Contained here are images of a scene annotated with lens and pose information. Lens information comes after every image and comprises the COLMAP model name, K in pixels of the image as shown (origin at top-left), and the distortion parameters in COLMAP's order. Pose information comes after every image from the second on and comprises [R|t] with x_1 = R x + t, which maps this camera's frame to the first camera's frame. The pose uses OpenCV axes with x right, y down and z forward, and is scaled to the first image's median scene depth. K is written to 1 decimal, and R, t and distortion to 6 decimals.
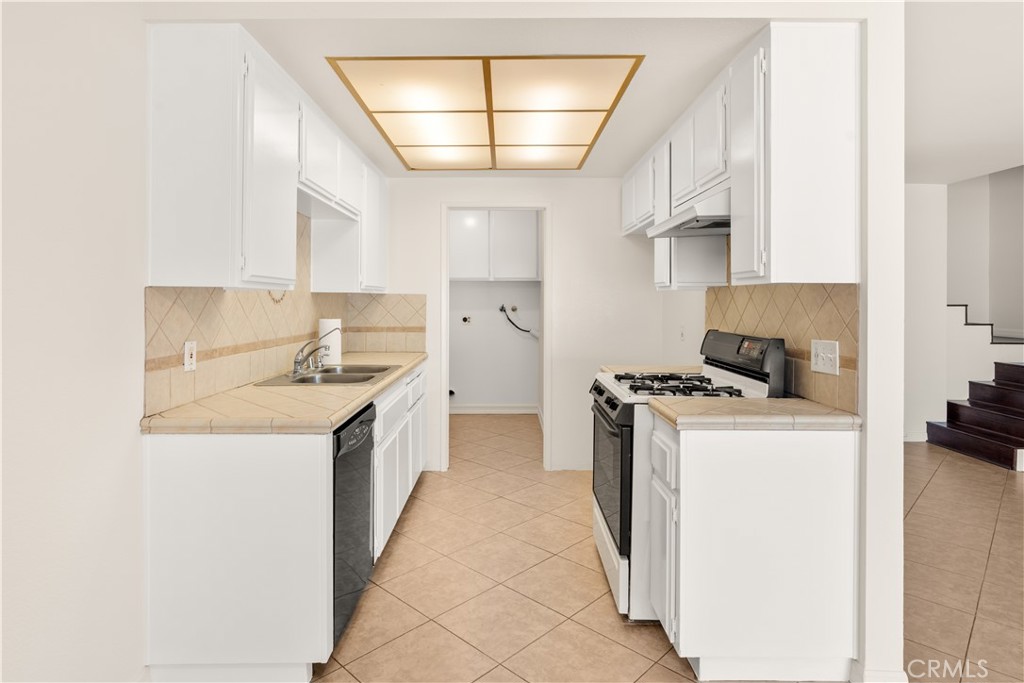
lens RADIAL K [[575.4, 0, 516.6], [0, 575.4, 298.6], [0, 0, 1]] dist [0.000070, 0.001564]
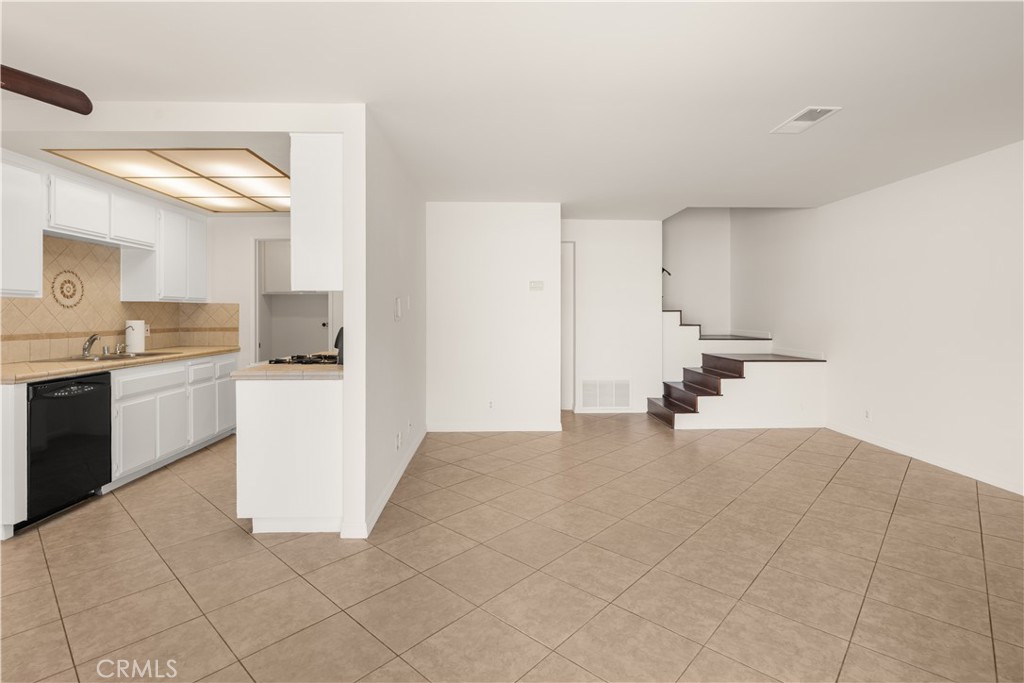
lens RADIAL K [[504.5, 0, 507.2], [0, 504.5, 319.2], [0, 0, 1]] dist [0.002748, -0.000478]
pose [[0.999484, -0.003986, 0.031882, 0.666664], [0.003506, 0.999880, 0.015074, 0.021304], [-0.031939, -0.014954, 0.999378, -0.314565]]
